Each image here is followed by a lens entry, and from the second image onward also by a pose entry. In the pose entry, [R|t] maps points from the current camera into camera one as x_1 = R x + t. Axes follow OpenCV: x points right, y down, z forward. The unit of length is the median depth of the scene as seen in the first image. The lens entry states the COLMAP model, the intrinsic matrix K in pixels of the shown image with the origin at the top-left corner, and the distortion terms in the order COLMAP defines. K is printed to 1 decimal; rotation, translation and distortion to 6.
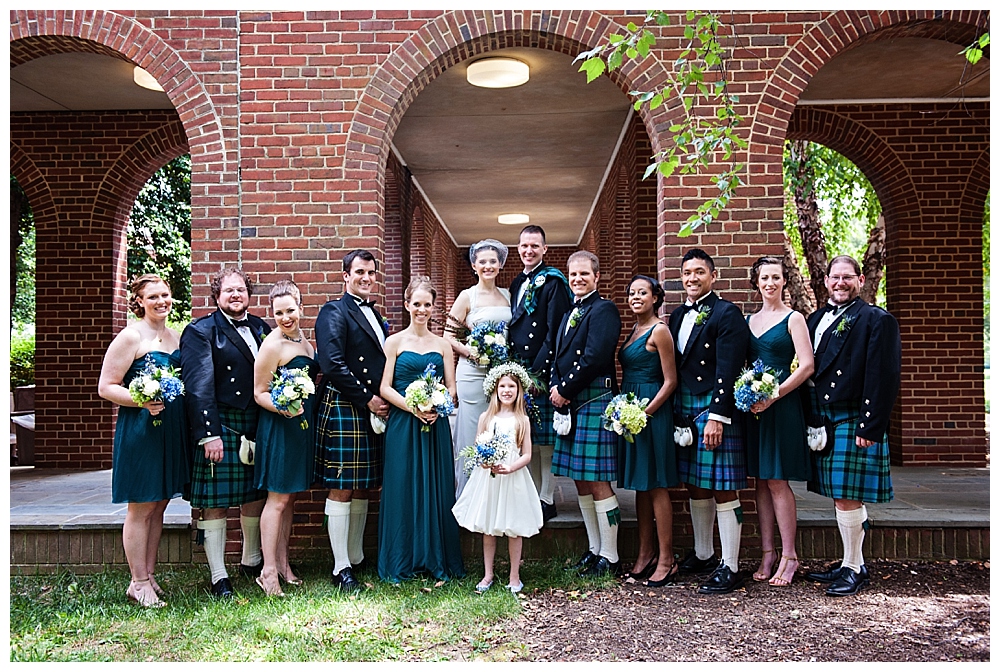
lens RADIAL K [[984.0, 0, 519.1], [0, 984.0, 334.5], [0, 0, 1]] dist [0.043801, 0.000000]
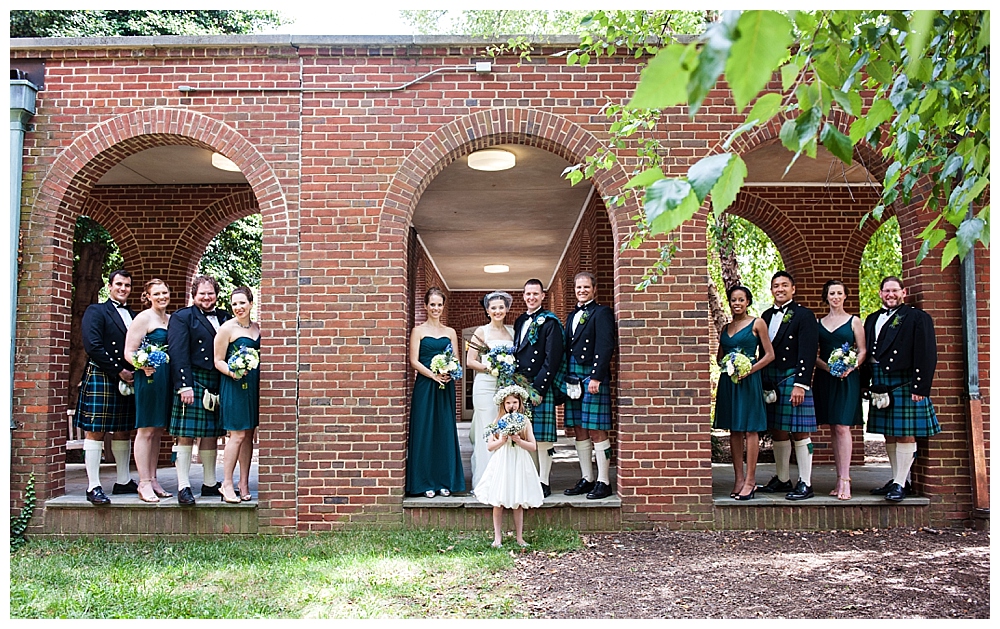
lens RADIAL K [[1010.9, 0, 494.8], [0, 1010.9, 310.1], [0, 0, 1]] dist [-0.011580, -0.000790]
pose [[0.999452, 0.007477, 0.032235, -0.063474], [-0.005470, 0.998068, -0.061889, 0.017357], [-0.032636, 0.061678, 0.997562, -0.349037]]
